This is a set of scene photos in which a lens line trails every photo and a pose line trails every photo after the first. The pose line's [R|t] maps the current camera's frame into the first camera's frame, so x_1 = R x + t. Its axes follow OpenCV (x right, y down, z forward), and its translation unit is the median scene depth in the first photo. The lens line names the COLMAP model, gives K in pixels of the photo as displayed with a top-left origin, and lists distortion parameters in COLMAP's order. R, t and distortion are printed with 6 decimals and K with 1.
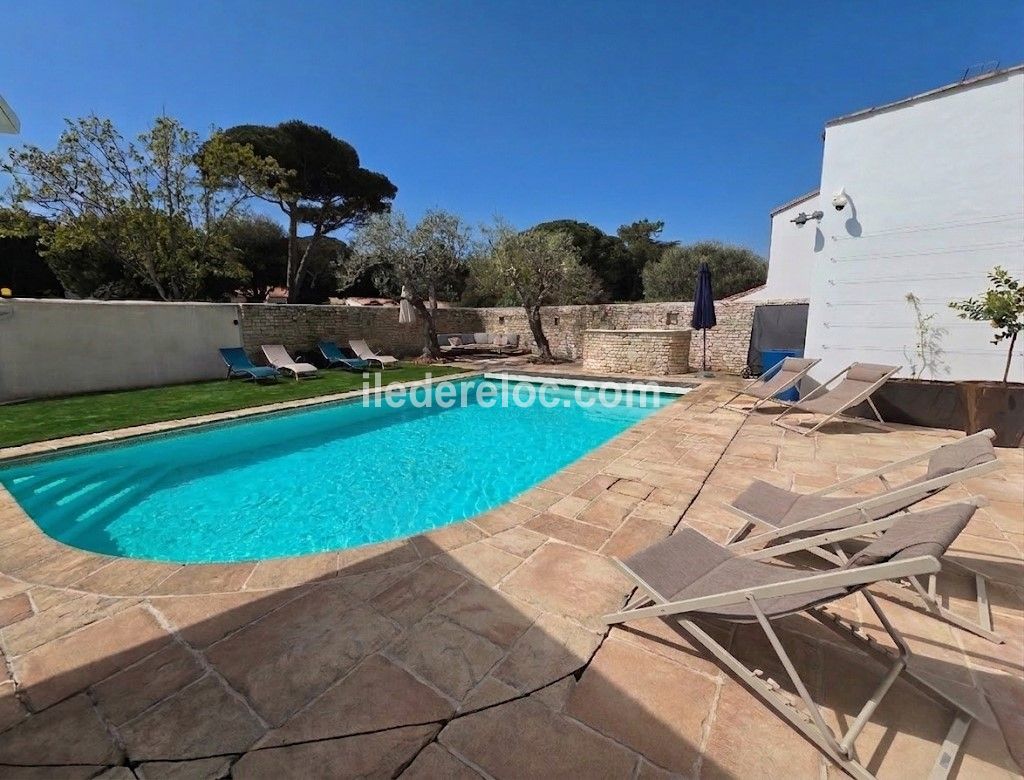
lens RADIAL K [[421.9, 0, 491.7], [0, 421.9, 394.8], [0, 0, 1]] dist [-0.002273, -0.000622]
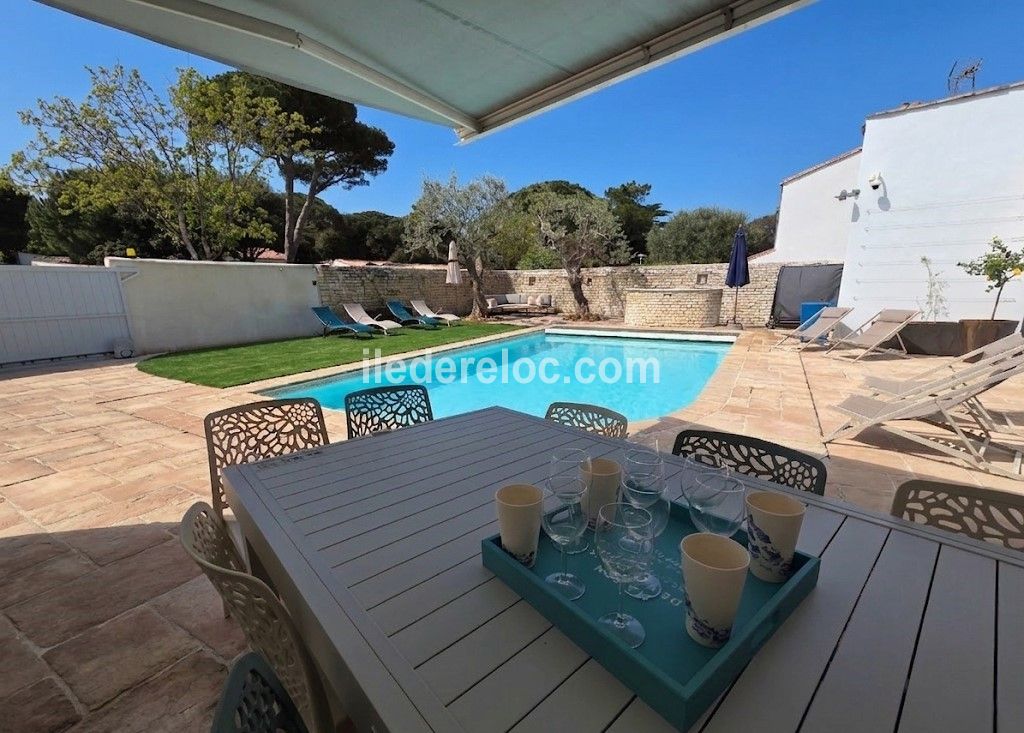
lens RADIAL K [[422.6, 0, 511.8], [0, 422.6, 391.3], [0, 0, 1]] dist [-0.000174, 0.000329]
pose [[0.995663, -0.026215, 0.089260, -0.195321], [0.019567, 0.997025, 0.074556, 0.026977], [-0.090949, -0.072486, 0.993214, -0.107034]]
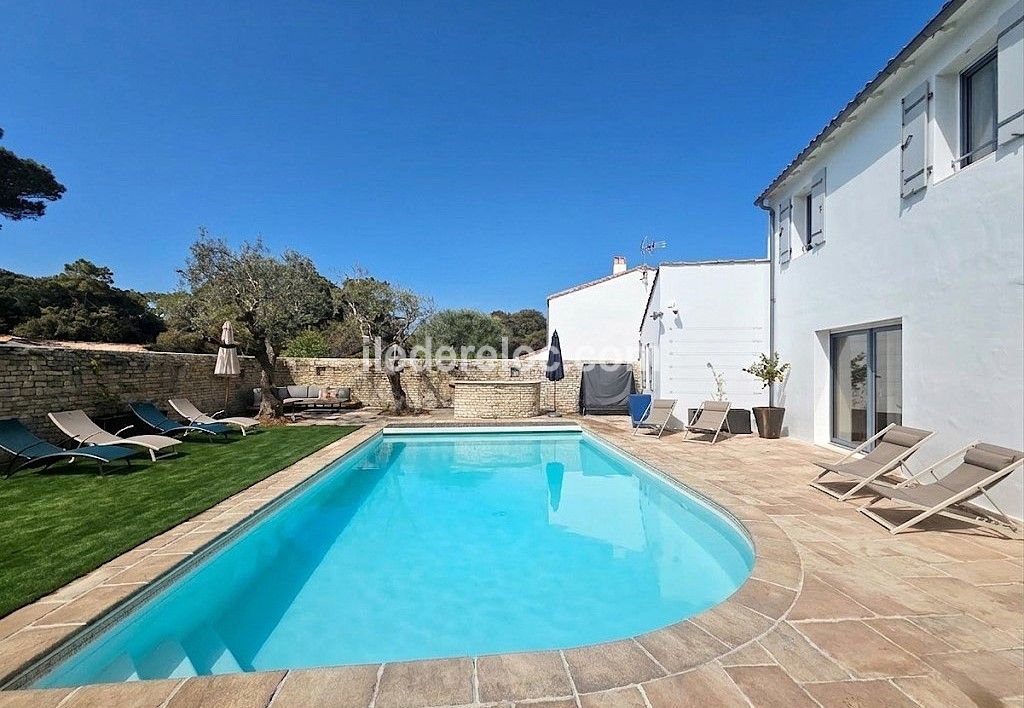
lens RADIAL K [[422.8, 0, 512.0], [0, 422.8, 354.0], [0, 0, 1]] dist [0.003381, 0.000307]
pose [[0.756132, 0.033173, 0.653578, -0.394066], [0.105190, 0.979567, -0.171414, -0.021895], [-0.645910, 0.198362, 0.737193, 0.085400]]
